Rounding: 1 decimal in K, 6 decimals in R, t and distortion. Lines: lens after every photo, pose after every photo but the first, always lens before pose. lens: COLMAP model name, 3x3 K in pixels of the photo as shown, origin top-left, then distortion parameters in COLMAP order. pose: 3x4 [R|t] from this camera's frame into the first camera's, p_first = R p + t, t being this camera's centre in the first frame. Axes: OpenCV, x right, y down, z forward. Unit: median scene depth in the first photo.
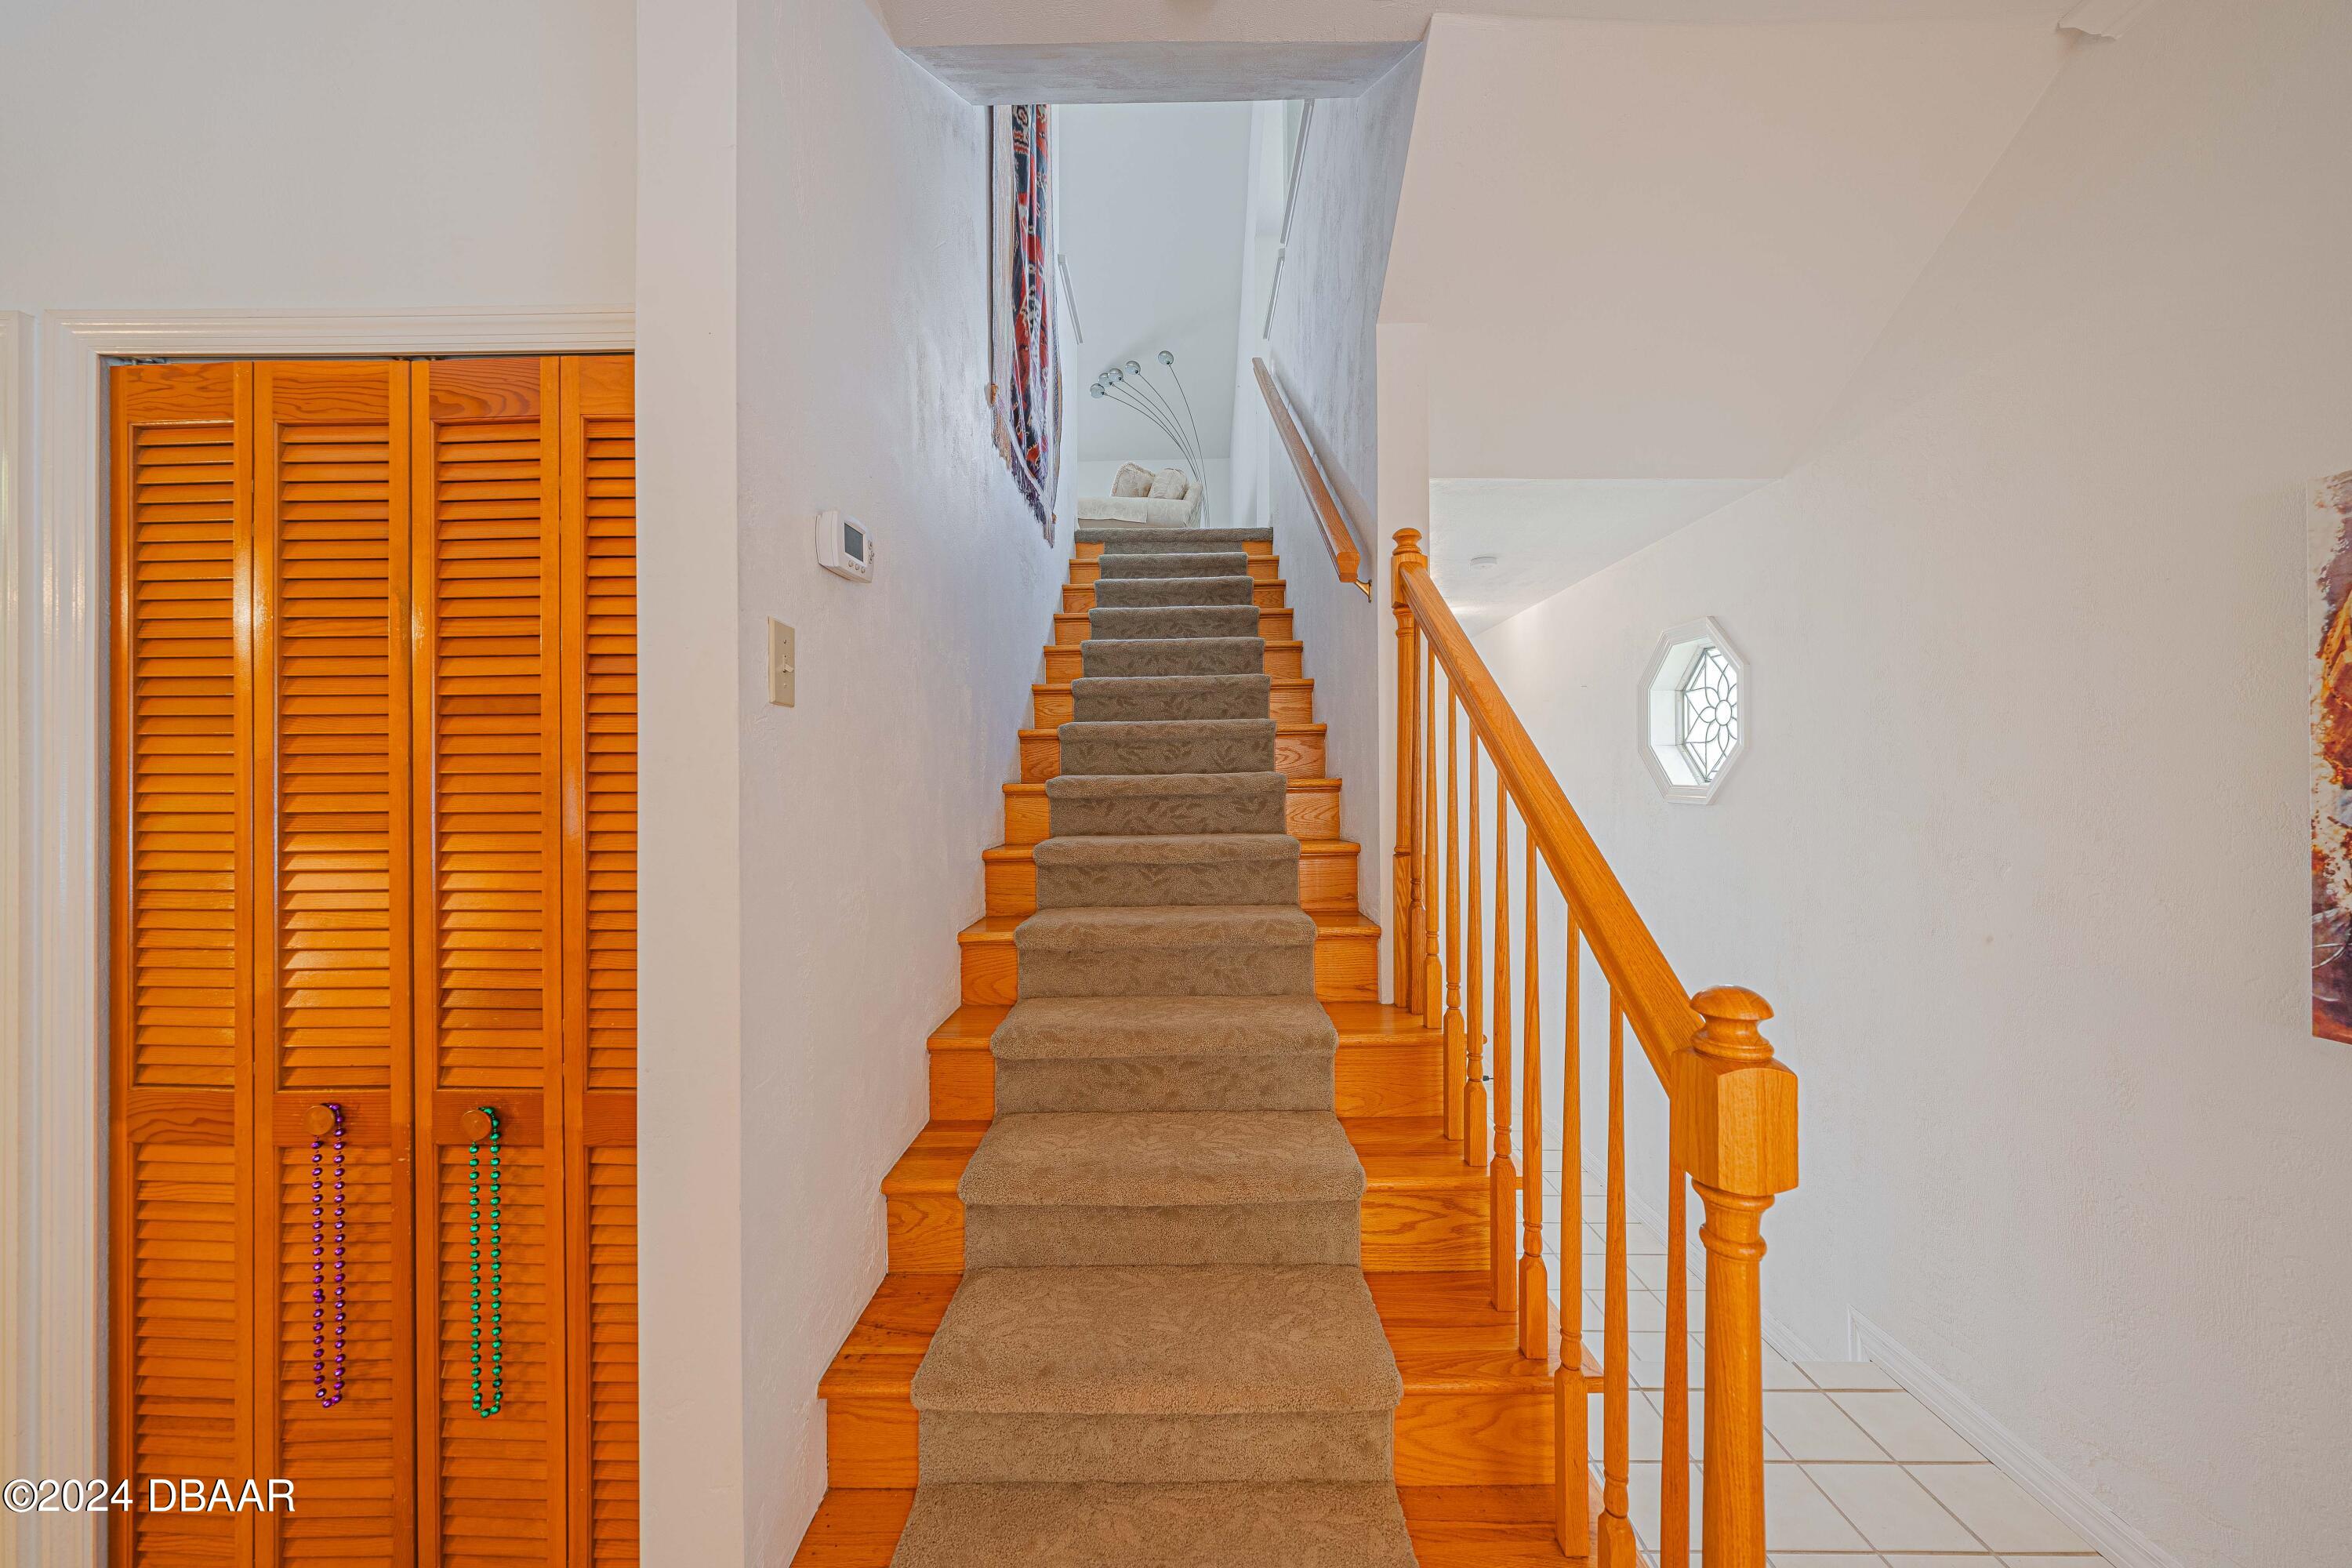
lens RADIAL K [[968.7, 0, 1172.6], [0, 968.7, 783.0], [0, 0, 1]] dist [0.002838, 0.000332]
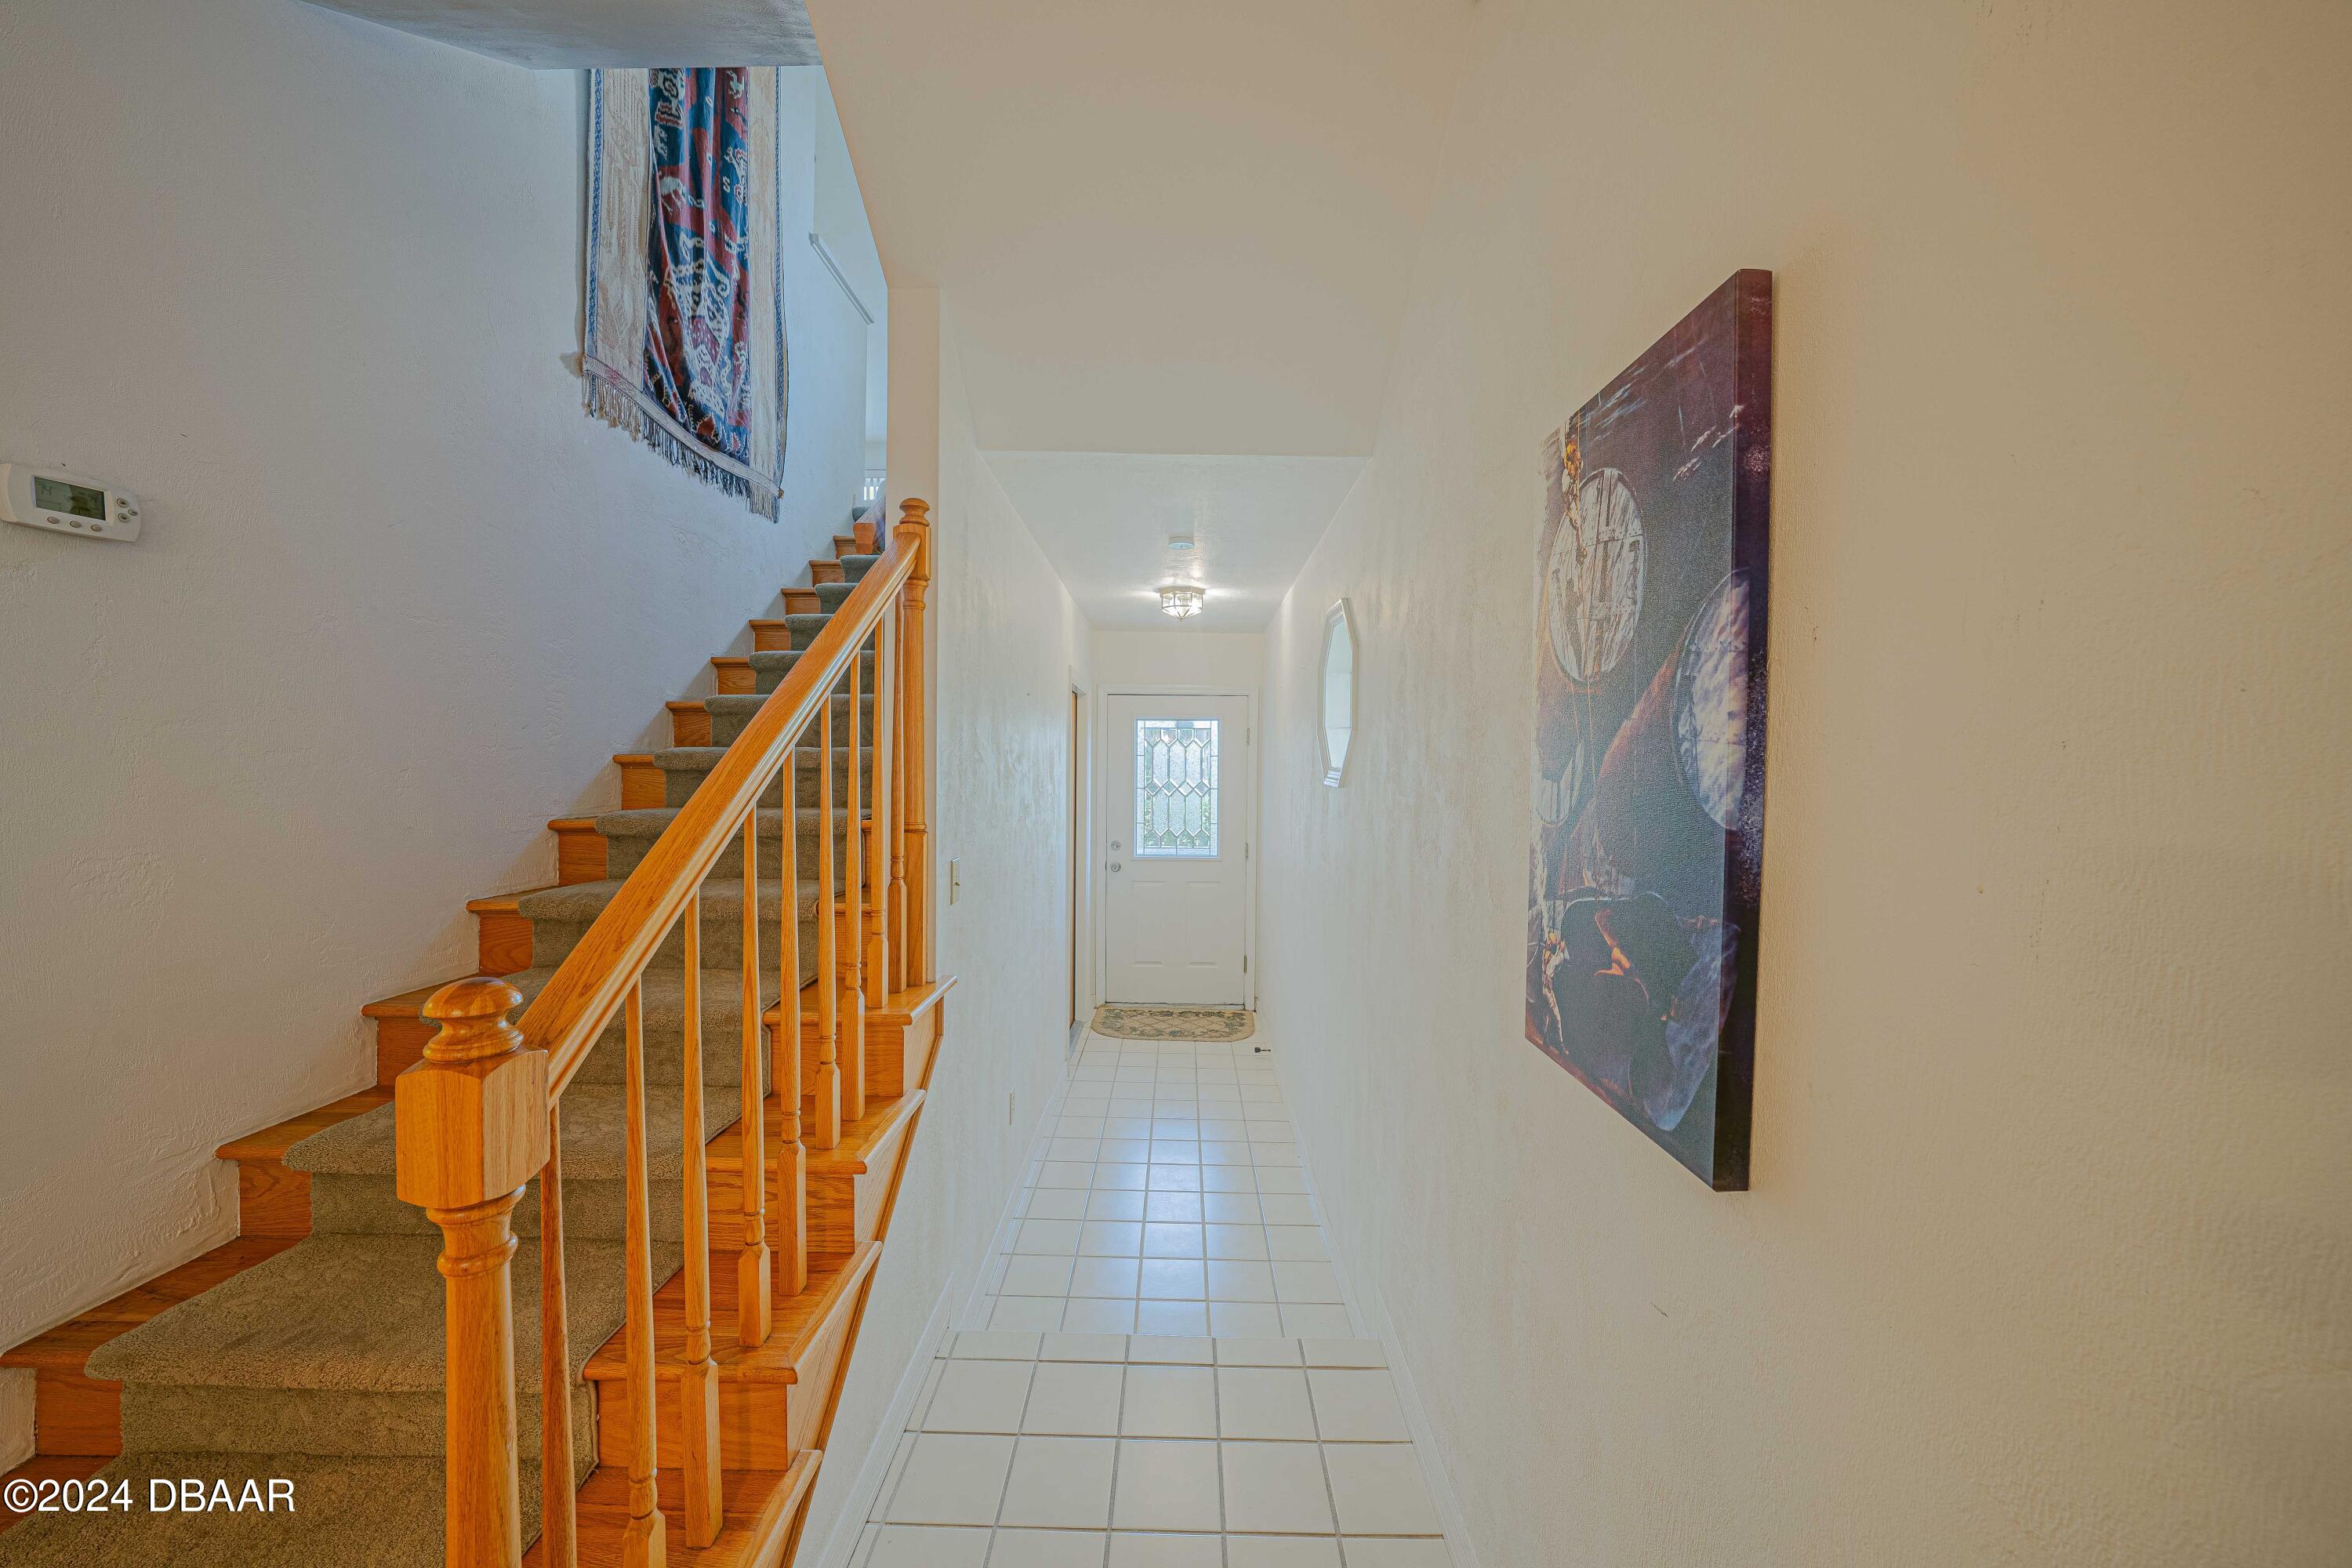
lens RADIAL K [[925.1, 0, 1167.9], [0, 925.1, 783.3], [0, 0, 1]] dist [-0.000713, 0.000188]
pose [[0.999884, 0.012275, -0.009042, 0.680679], [-0.012104, 0.999751, 0.018728, 0.010032], [0.009269, -0.018617, 0.999784, 0.070932]]
